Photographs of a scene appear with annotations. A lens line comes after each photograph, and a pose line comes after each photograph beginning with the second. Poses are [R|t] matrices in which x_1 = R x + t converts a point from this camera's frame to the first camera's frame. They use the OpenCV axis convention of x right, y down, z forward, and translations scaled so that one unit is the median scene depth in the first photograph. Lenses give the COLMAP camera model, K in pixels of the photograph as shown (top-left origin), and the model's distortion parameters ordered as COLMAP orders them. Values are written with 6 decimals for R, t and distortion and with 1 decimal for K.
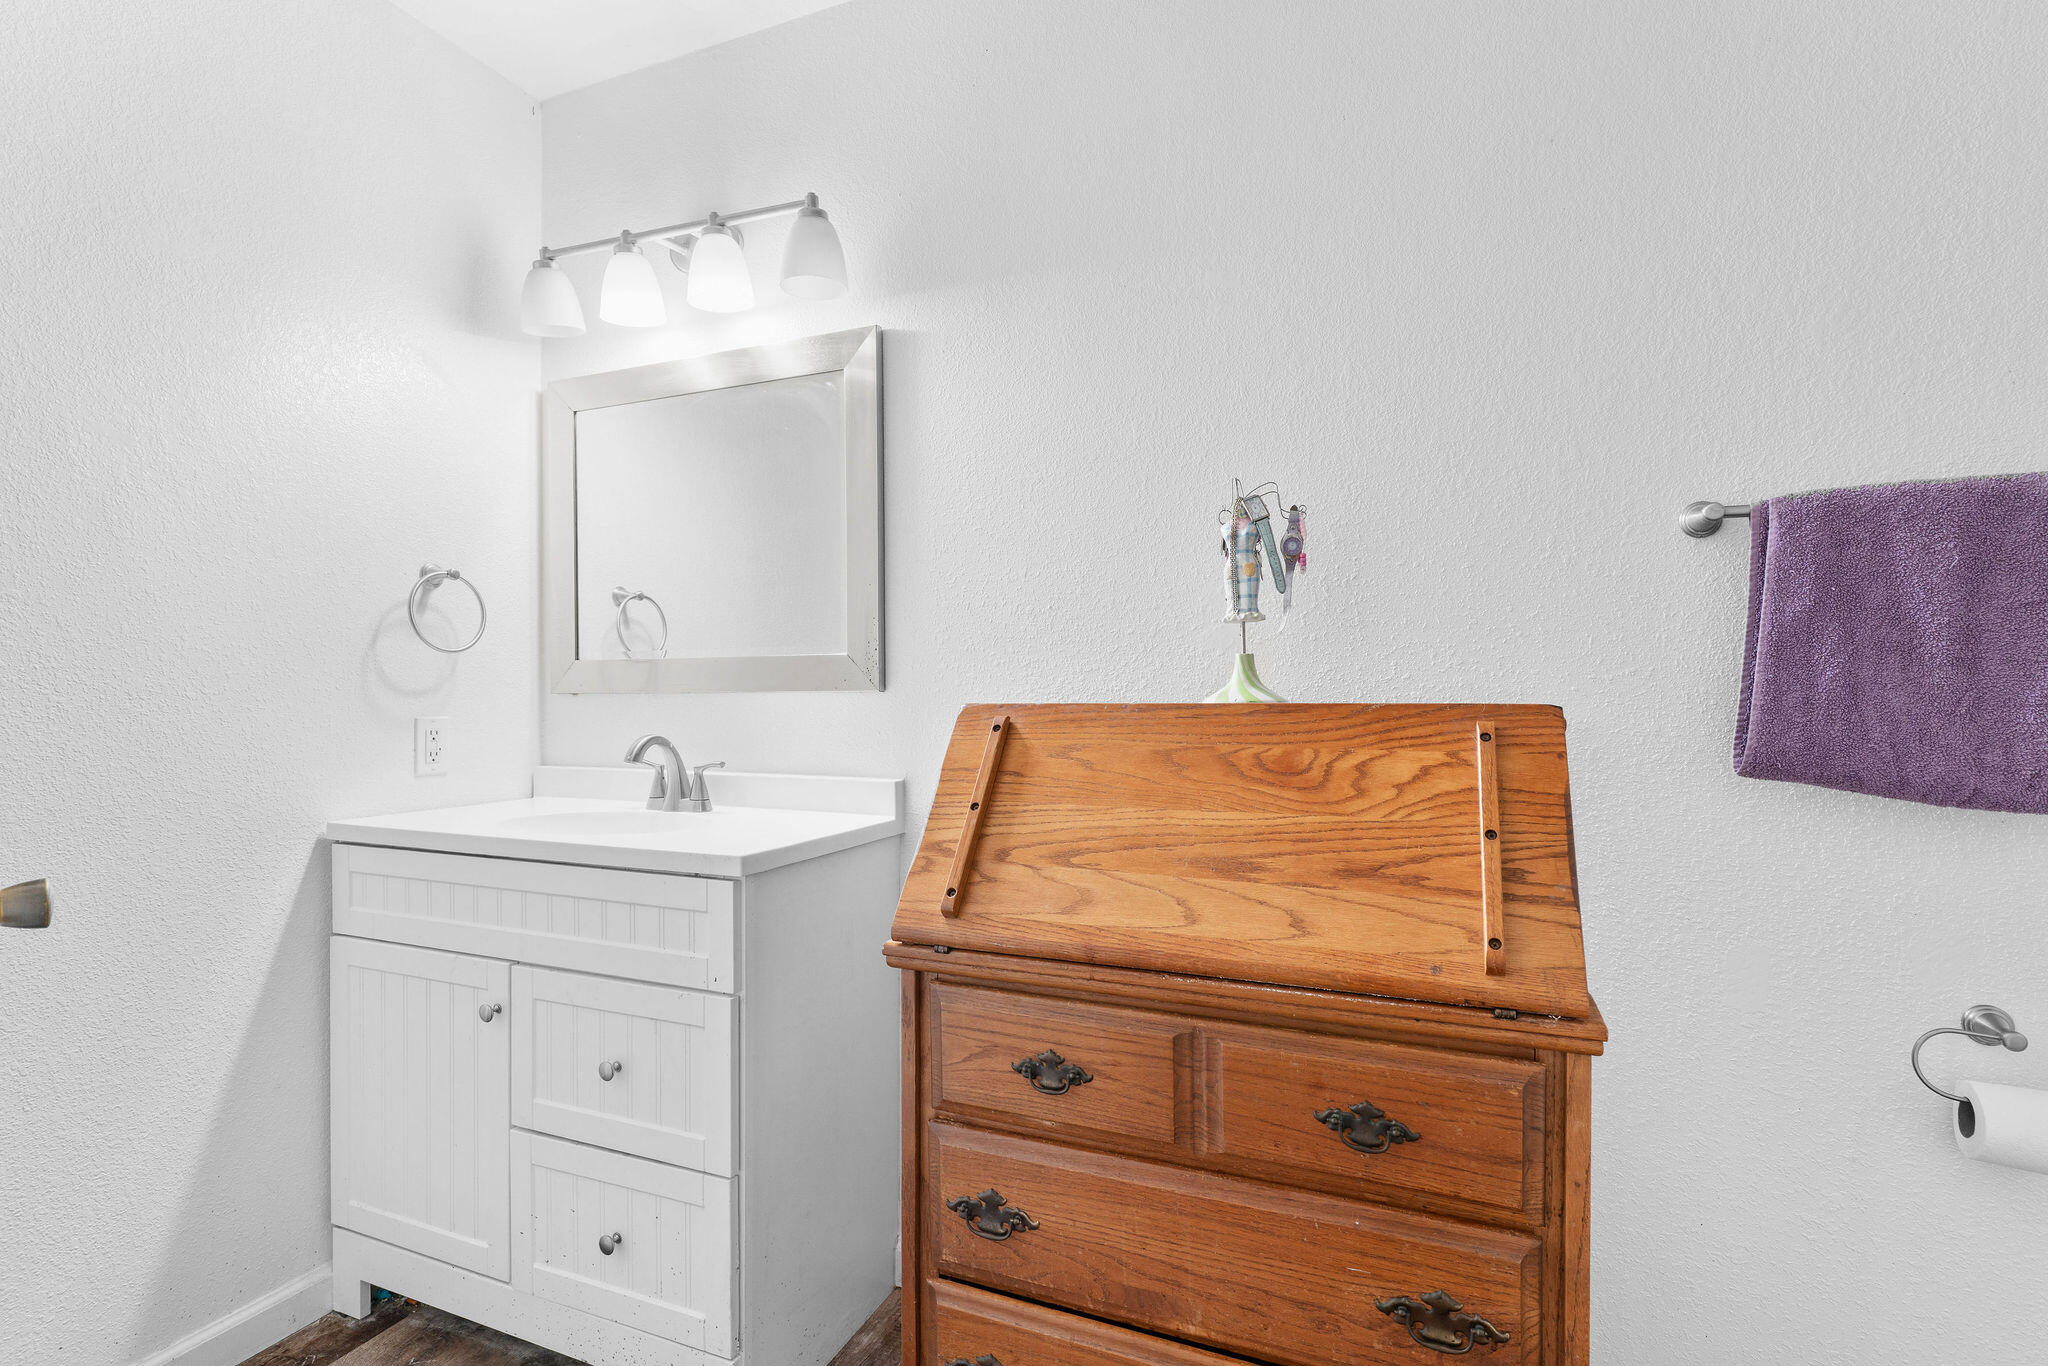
lens RADIAL K [[966.7, 0, 1027.8], [0, 966.7, 680.0], [0, 0, 1]] dist [0.011285, -0.000156]
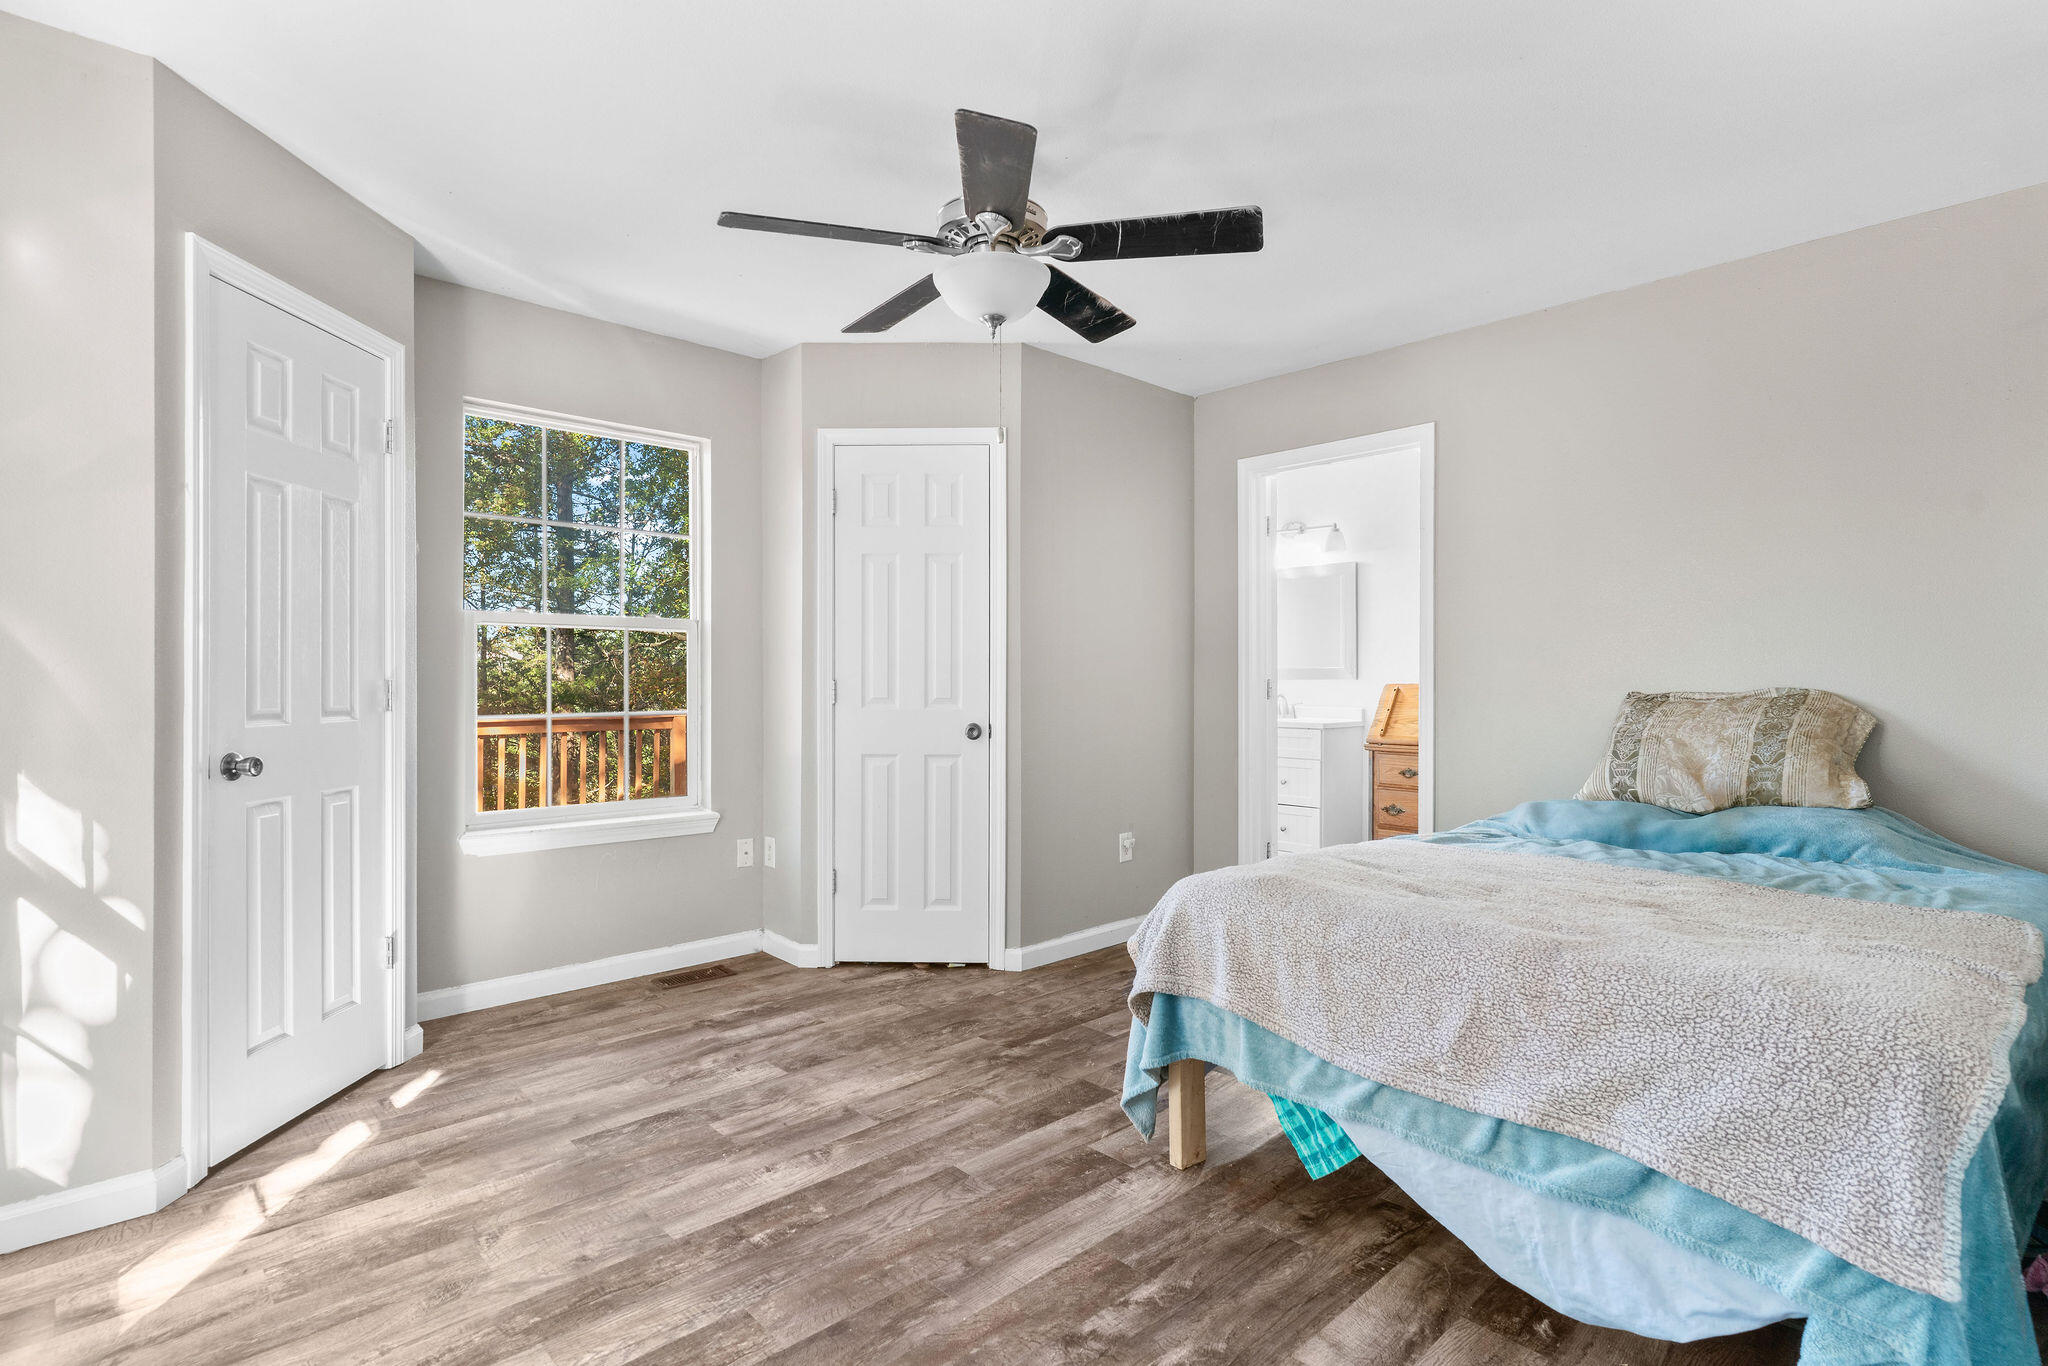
lens RADIAL K [[966.7, 0, 1022.7], [0, 966.7, 686.2], [0, 0, 1]] dist [0.011285, -0.000156]
pose [[0.917394, 0.002934, -0.397968, 0.151161], [-0.004629, 0.999984, -0.003299, 0.053755], [0.397952, 0.004868, 0.917393, -3.277471]]
